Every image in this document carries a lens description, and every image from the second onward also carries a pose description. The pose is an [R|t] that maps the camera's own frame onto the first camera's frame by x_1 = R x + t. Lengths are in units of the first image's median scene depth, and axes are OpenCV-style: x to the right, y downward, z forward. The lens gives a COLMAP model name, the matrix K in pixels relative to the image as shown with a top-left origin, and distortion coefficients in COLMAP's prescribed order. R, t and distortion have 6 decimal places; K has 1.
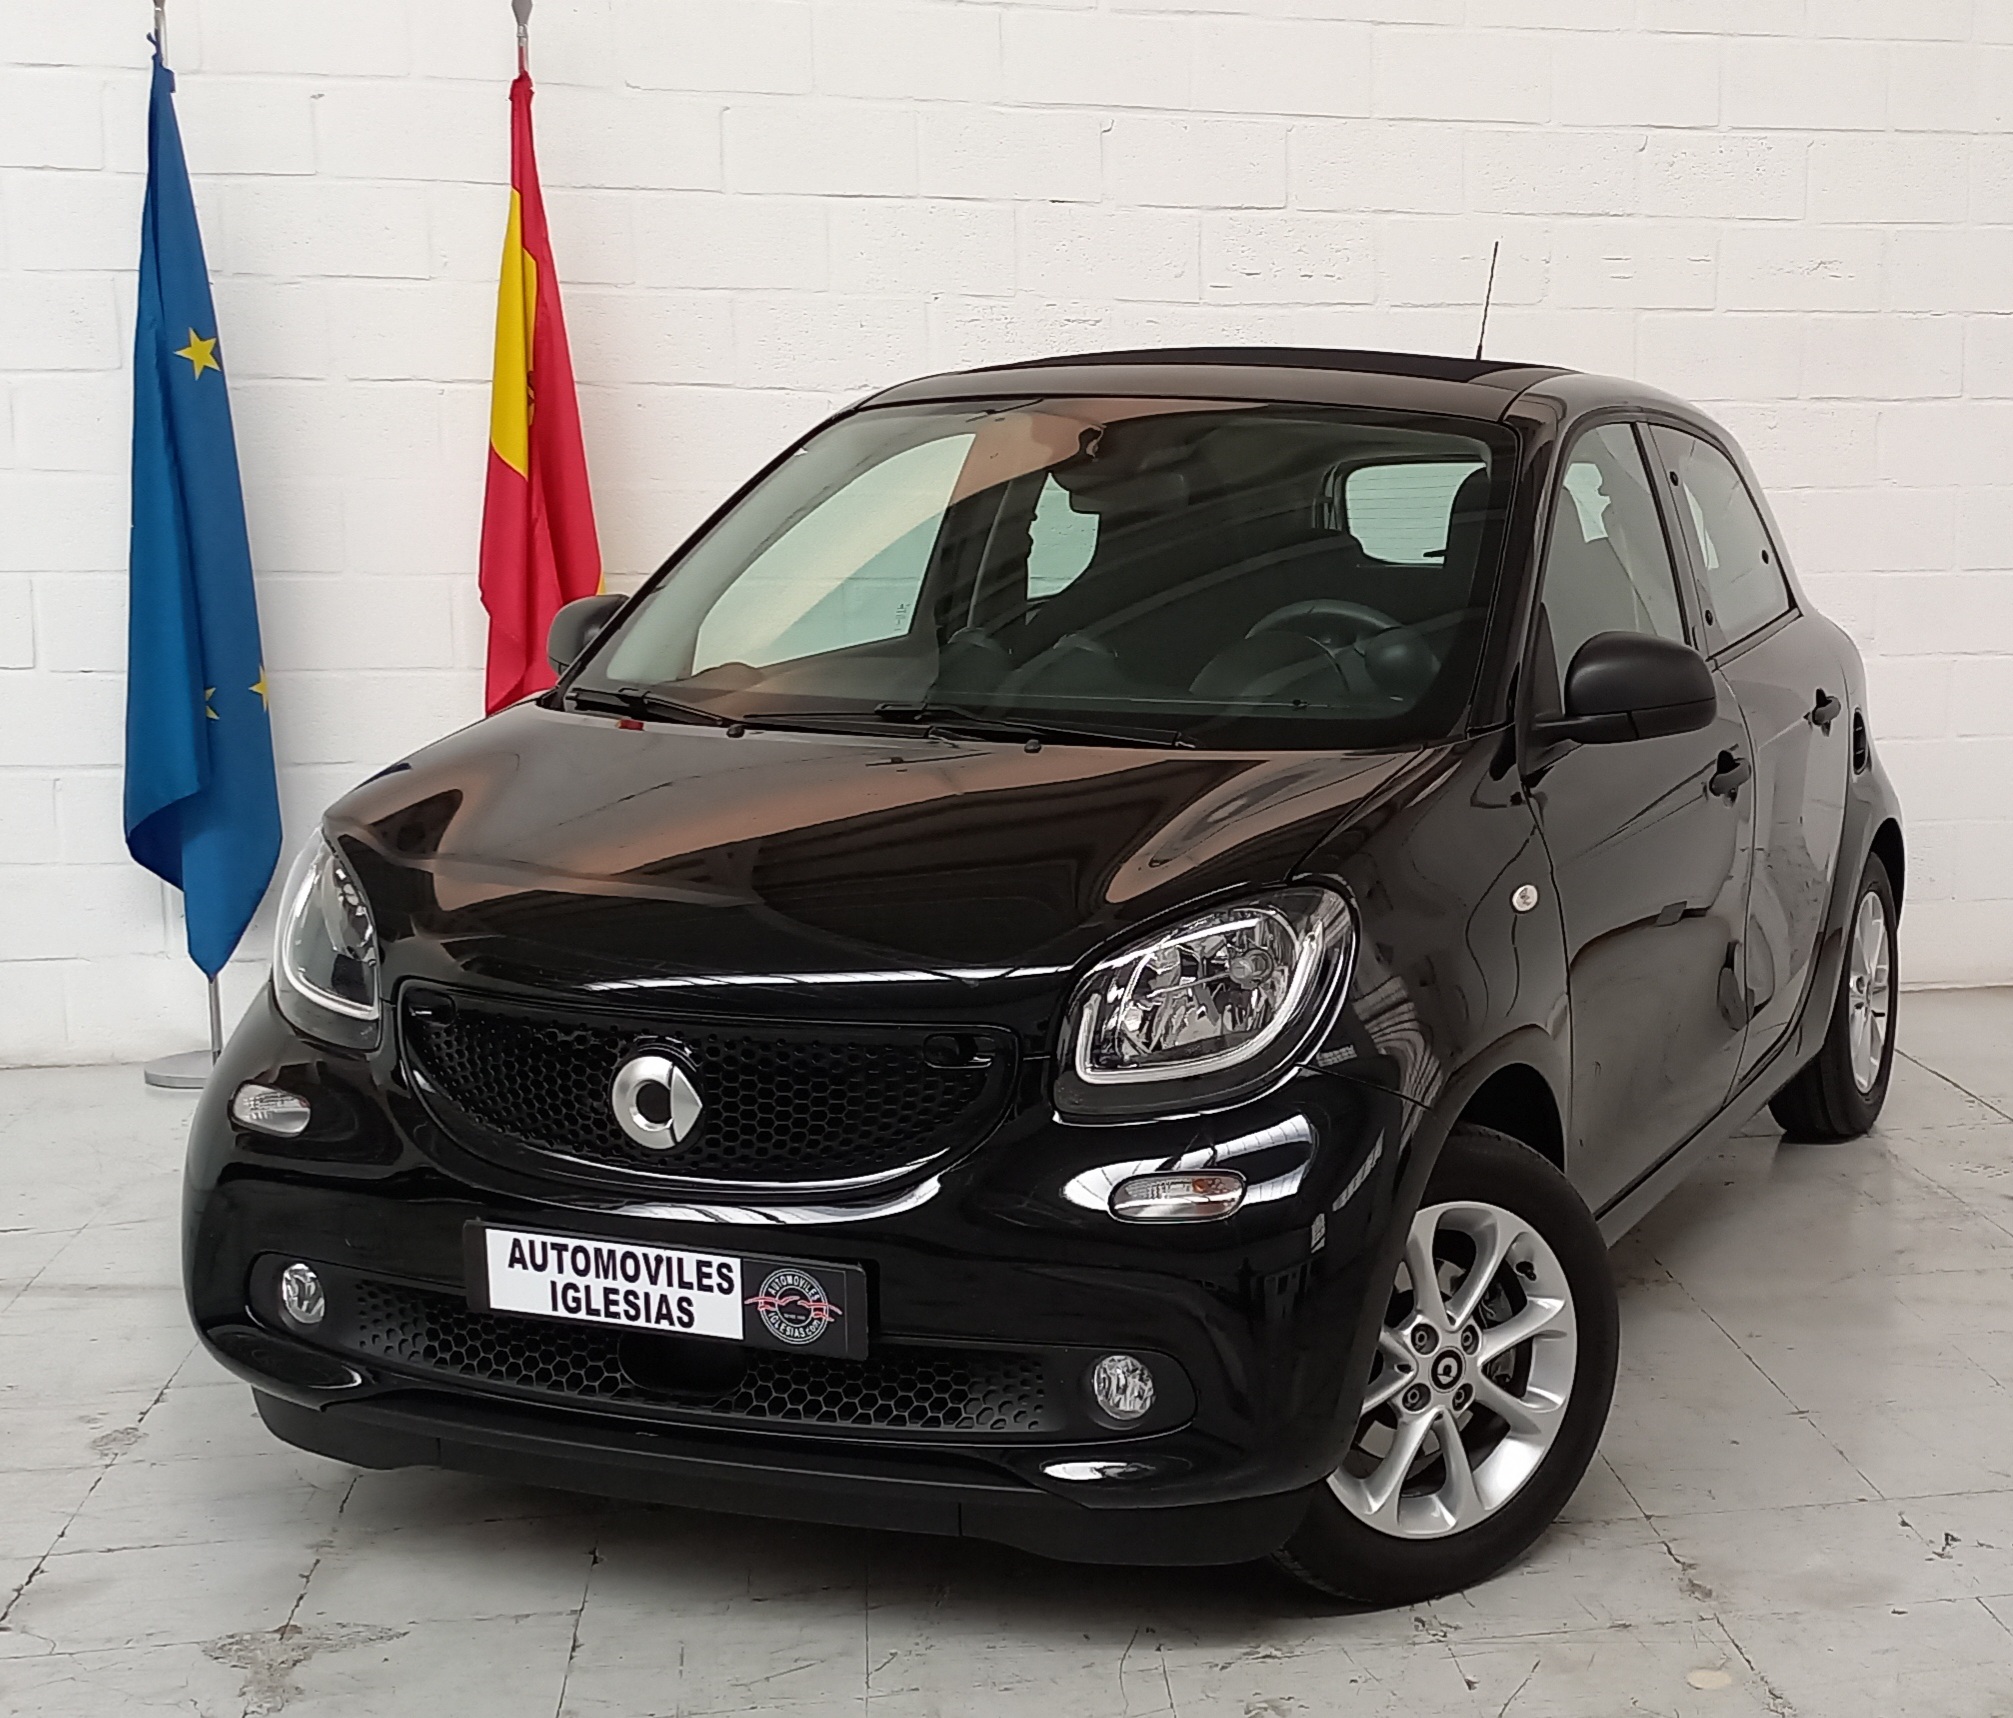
lens RADIAL K [[1642.5, 0, 1008.0], [0, 1642.5, 867.8], [0, 0, 1]] dist [0.012781, -0.011682]
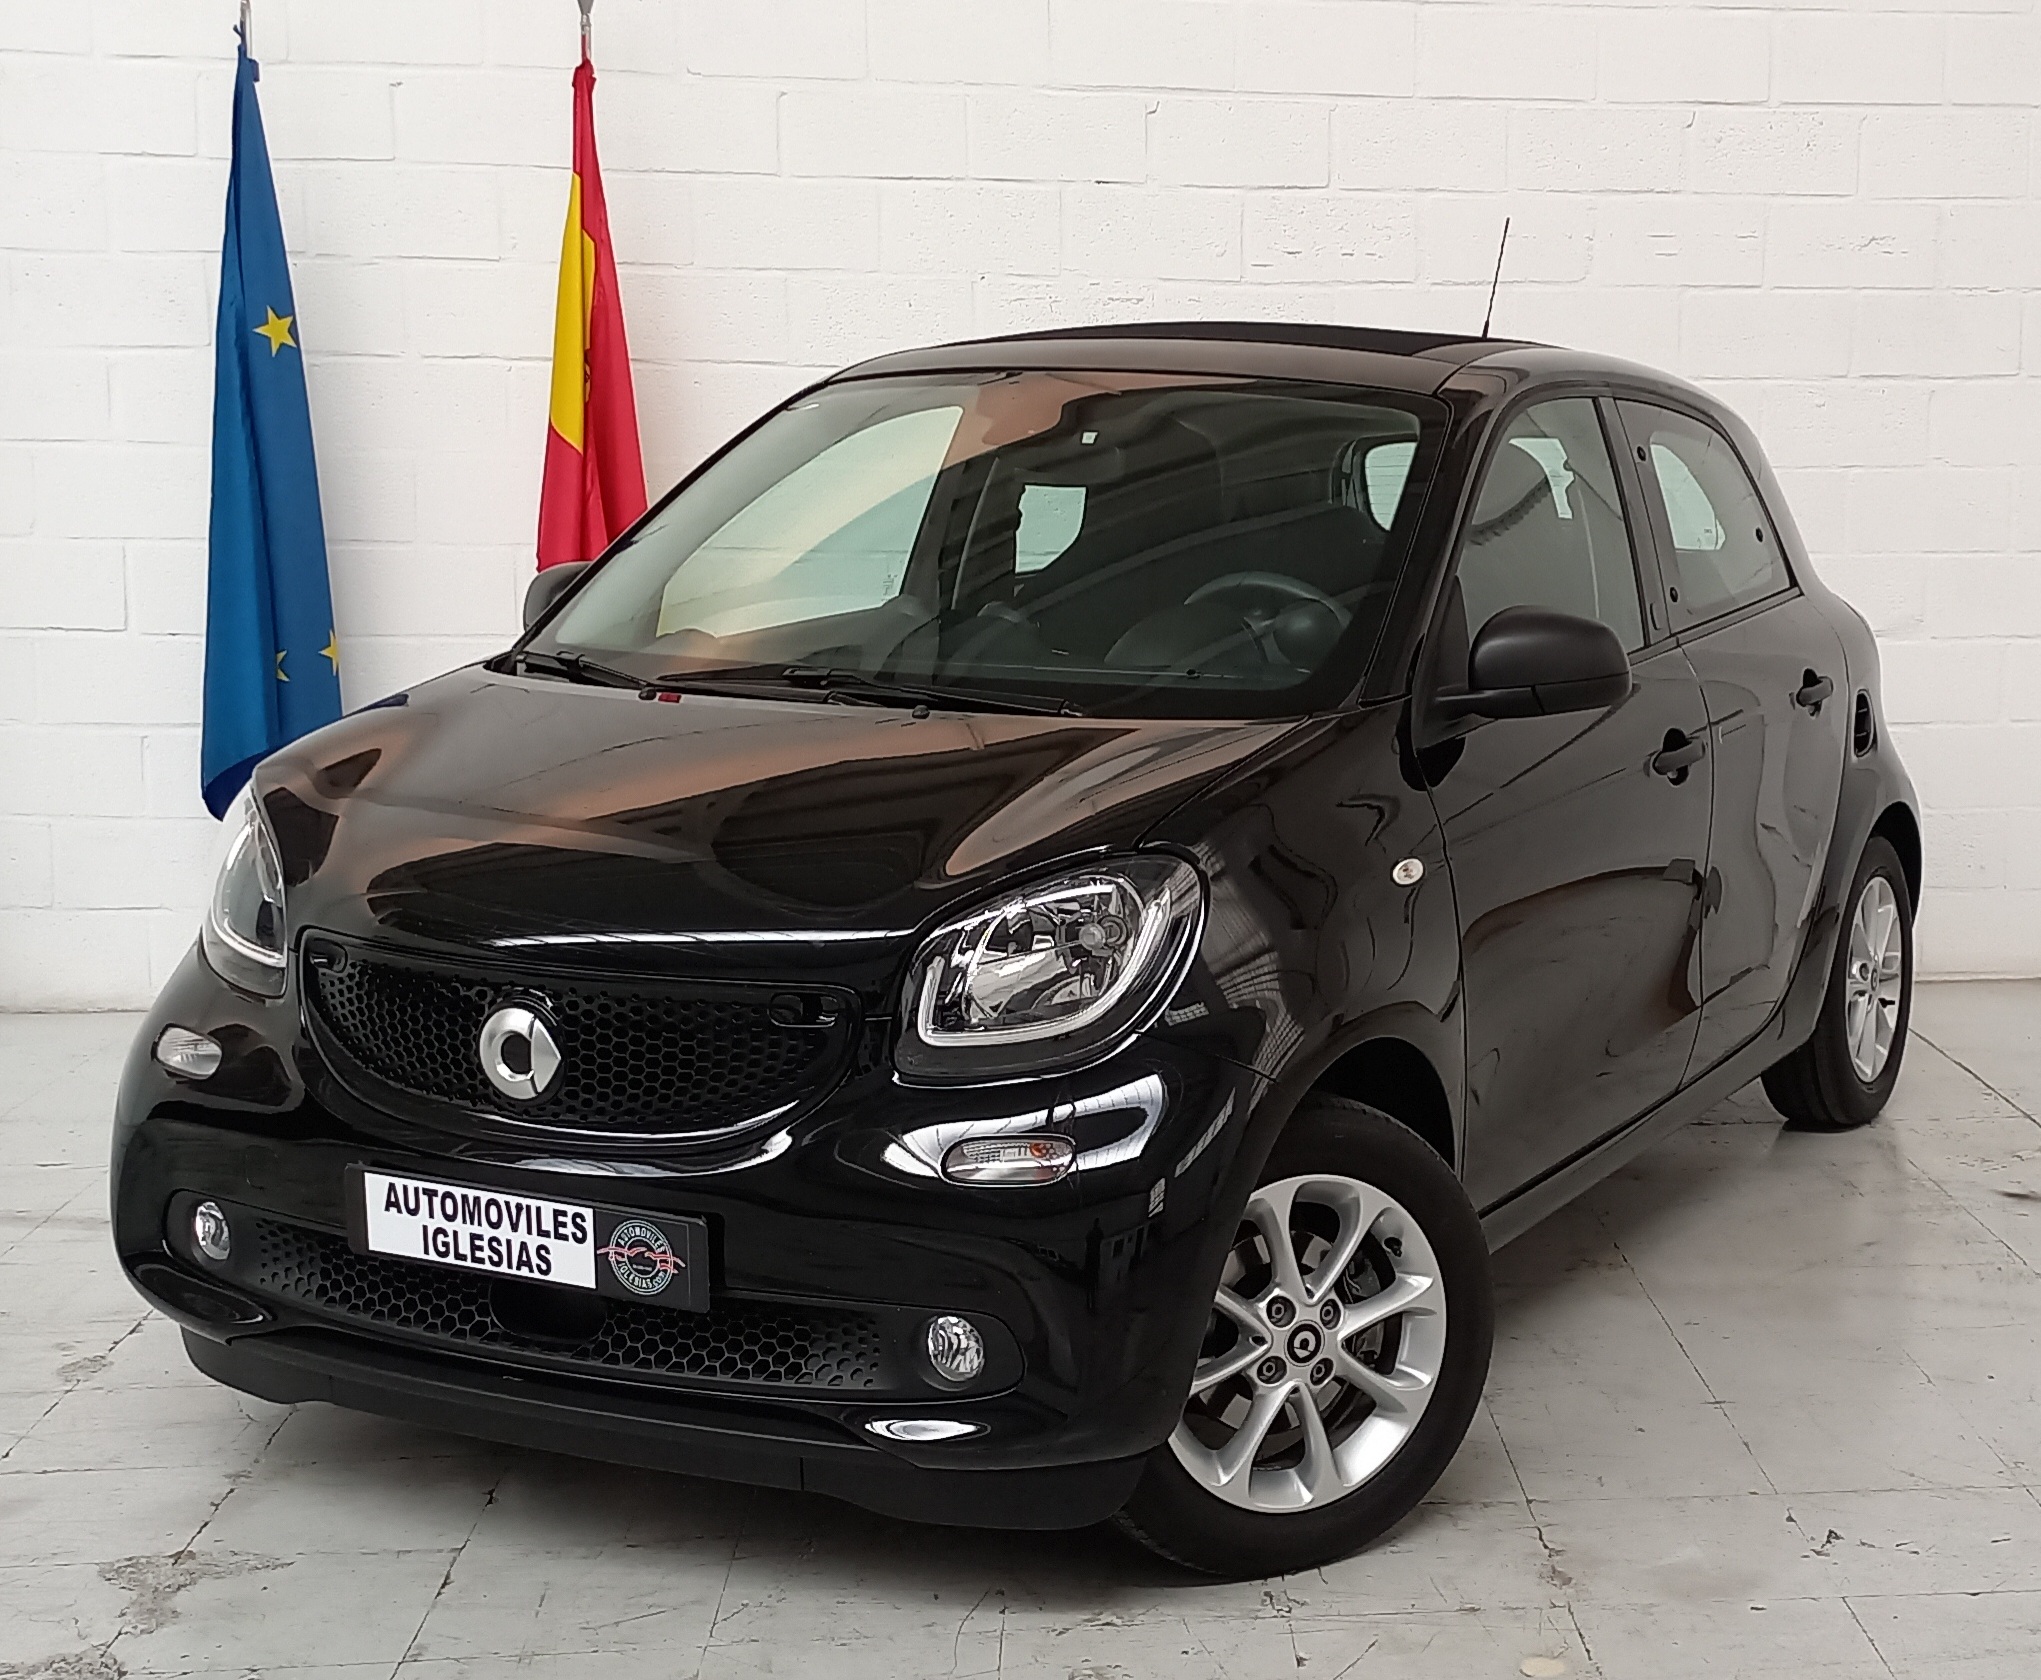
lens RADIAL K [[1615.4, 0, 1022.6], [0, 1615.4, 830.4], [0, 0, 1]] dist [0.018284, -0.015450]
pose [[0.998130, 0.018091, -0.058394, 0.130922], [-0.018443, 0.999815, -0.005493, 0.003037], [0.058284, 0.006560, 0.998279, 0.009382]]
